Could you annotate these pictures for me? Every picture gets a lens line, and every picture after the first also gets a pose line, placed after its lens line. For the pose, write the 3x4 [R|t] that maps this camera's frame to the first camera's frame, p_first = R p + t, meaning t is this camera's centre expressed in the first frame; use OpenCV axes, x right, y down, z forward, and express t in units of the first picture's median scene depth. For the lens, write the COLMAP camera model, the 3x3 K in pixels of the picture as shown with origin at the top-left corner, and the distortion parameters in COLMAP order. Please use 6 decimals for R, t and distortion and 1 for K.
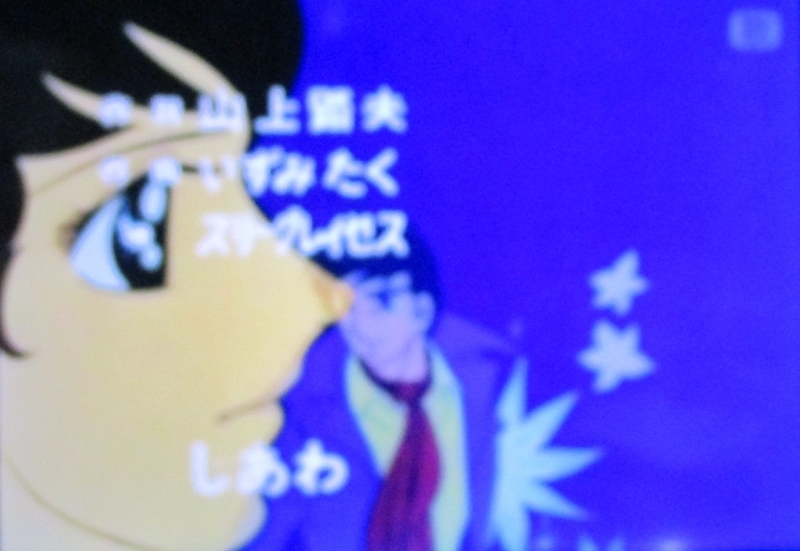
lens RADIAL K [[339.8, 0, 400.1], [0, 339.8, 192.3], [0, 0, 1]] dist [0.001653, -0.000070]
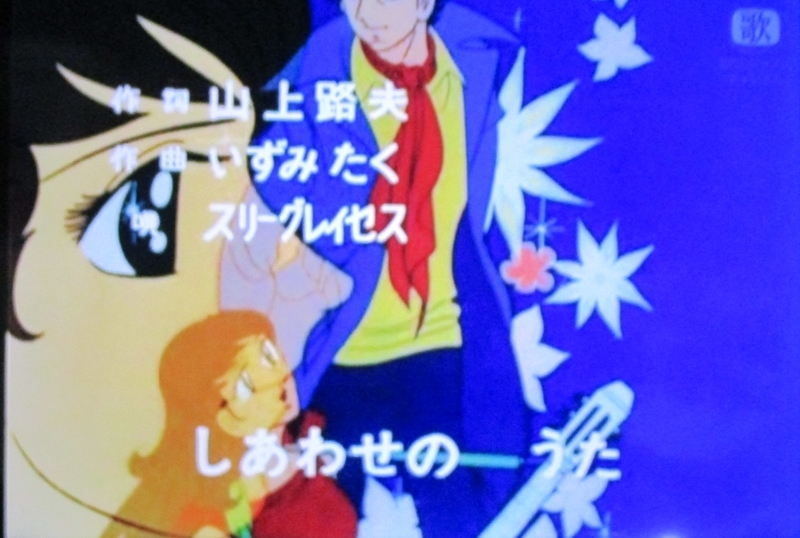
lens RADIAL K [[334.7, 0, 400.0], [0, 334.7, 269.0], [0, 0, 1]] dist [0.000468, -0.000108]
pose [[0.999845, 0.016624, -0.005732, 0.001799], [-0.016635, 0.999860, -0.001912, 0.287144], [0.005699, 0.002007, 0.999982, -0.001917]]
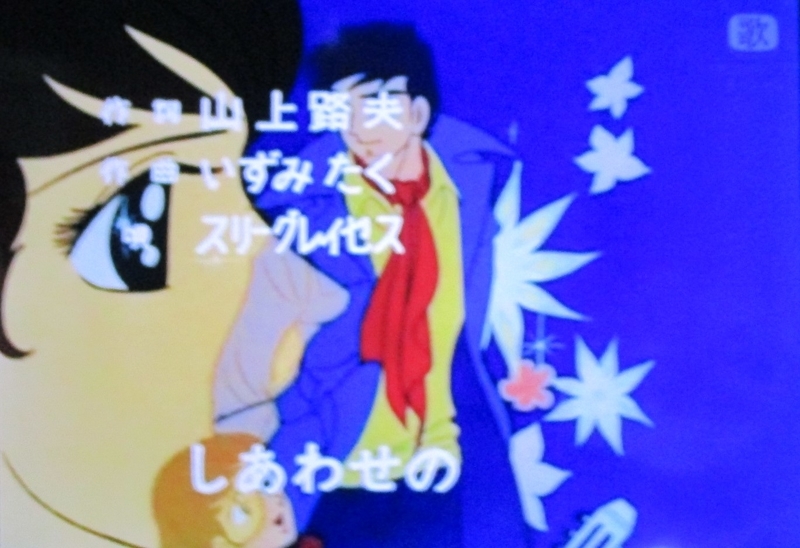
lens RADIAL K [[339.9, 0, 398.4], [0, 339.9, 249.1], [0, 0, 1]] dist [0.000576, -0.000102]
pose [[0.999990, 0.004259, -0.001535, 0.001475], [-0.004265, 0.999983, -0.003853, 0.186829], [0.001518, 0.003859, 0.999991, -0.001525]]
